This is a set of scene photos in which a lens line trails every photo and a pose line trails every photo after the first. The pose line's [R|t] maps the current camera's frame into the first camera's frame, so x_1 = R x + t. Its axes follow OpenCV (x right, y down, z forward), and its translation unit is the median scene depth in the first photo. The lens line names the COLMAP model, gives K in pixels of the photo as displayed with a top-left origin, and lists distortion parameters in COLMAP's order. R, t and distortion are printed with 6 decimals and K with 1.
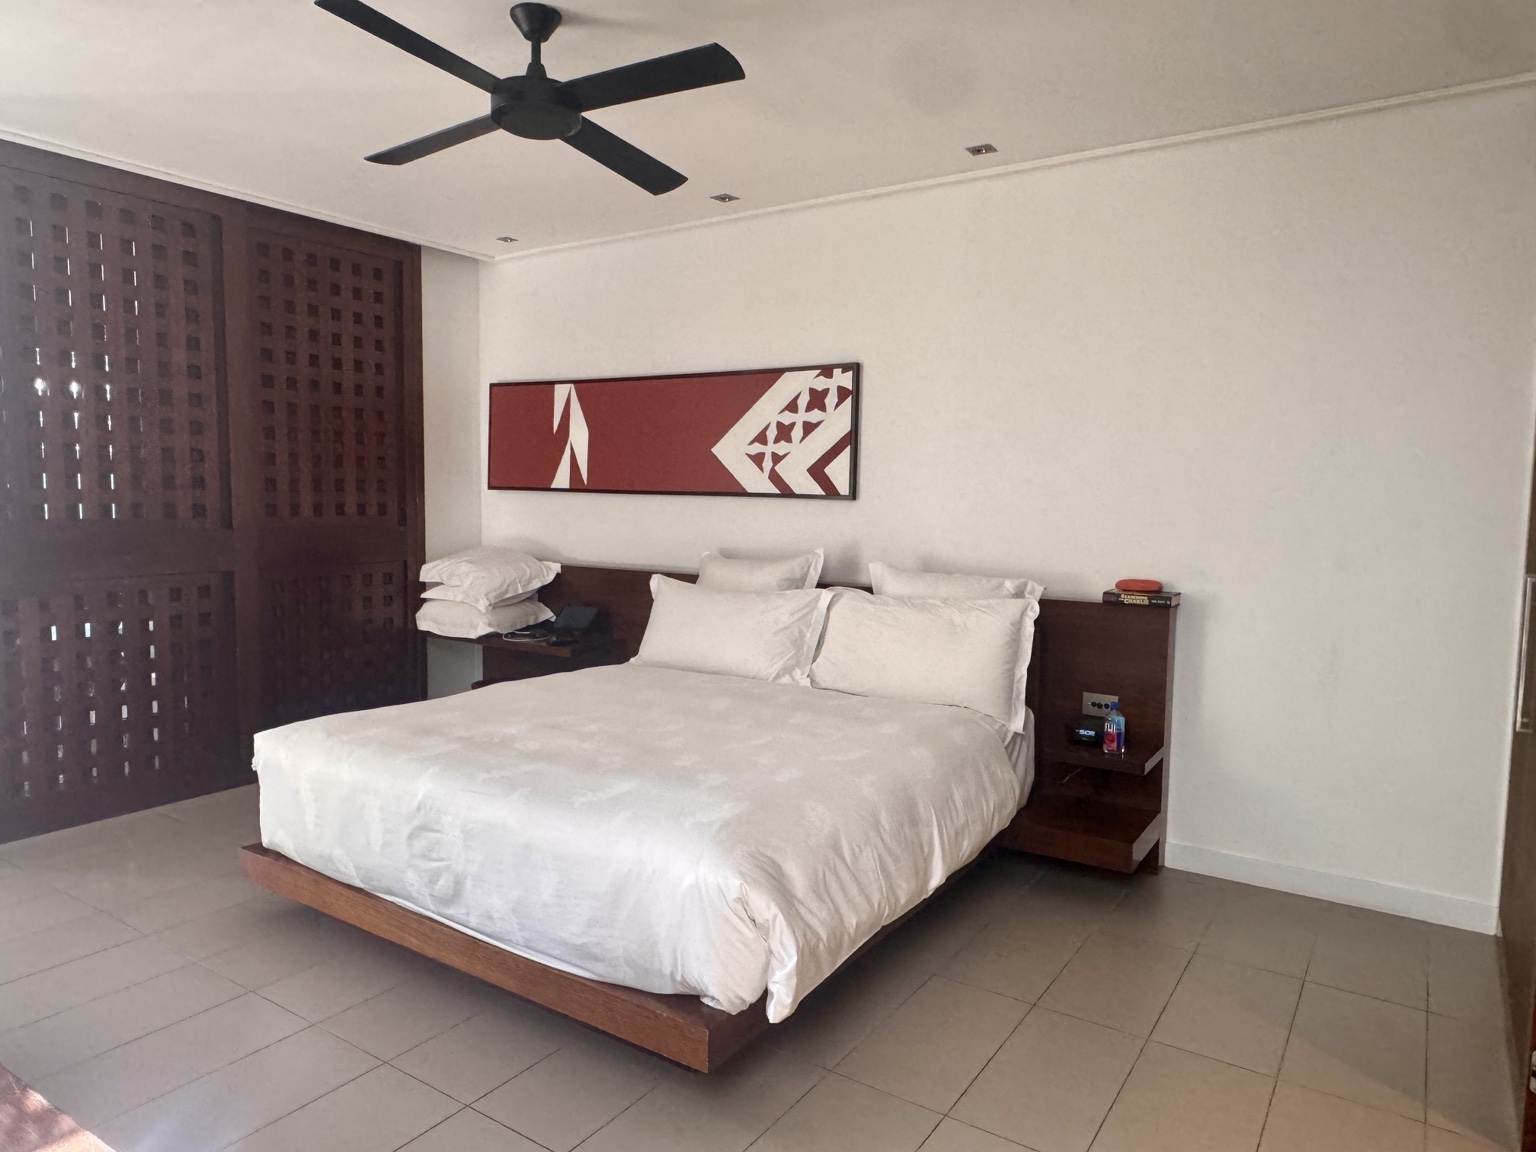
lens RADIAL K [[999.3, 0, 768.0], [0, 999.3, 576.0], [0, 0, 1]] dist [-0.005084, -0.001671]
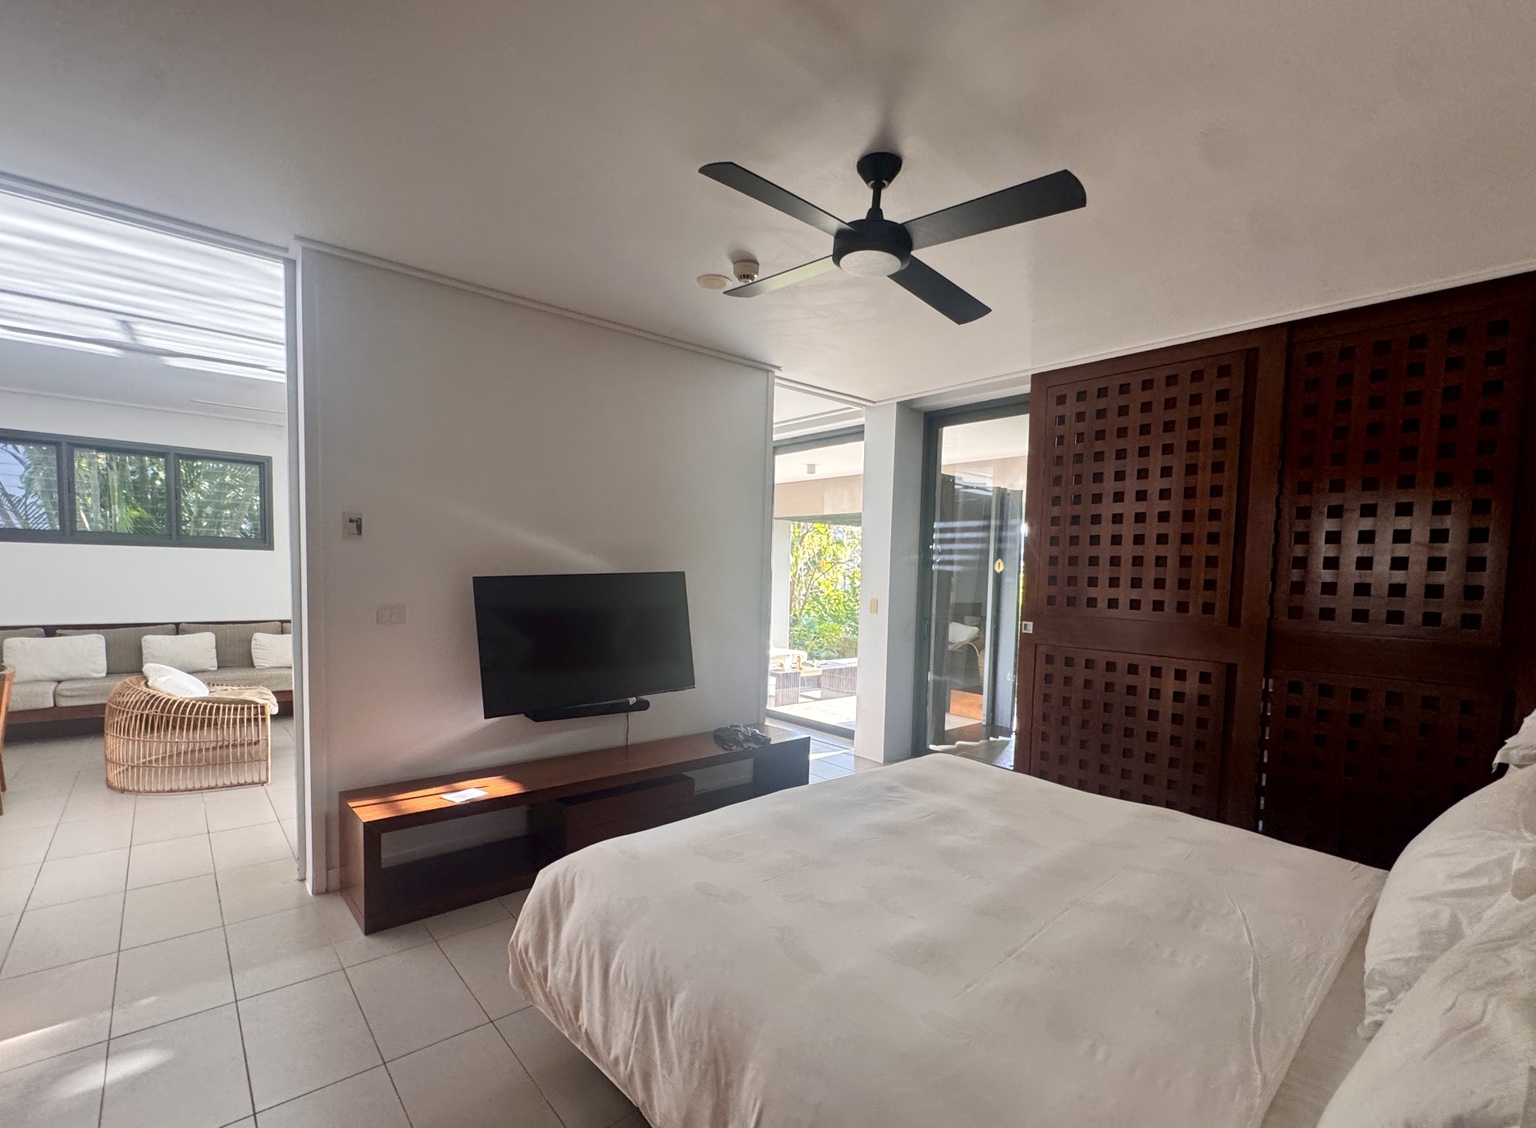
lens RADIAL K [[708.5, 0, 765.8], [0, 708.5, 619.5], [0, 0, 1]] dist [0.001040, 0.000055]
pose [[-0.273378, 0.048978, -0.960659, 0.409136], [-0.100051, 0.991838, 0.079040, -0.071179], [0.956689, 0.117723, -0.266246, 0.776206]]
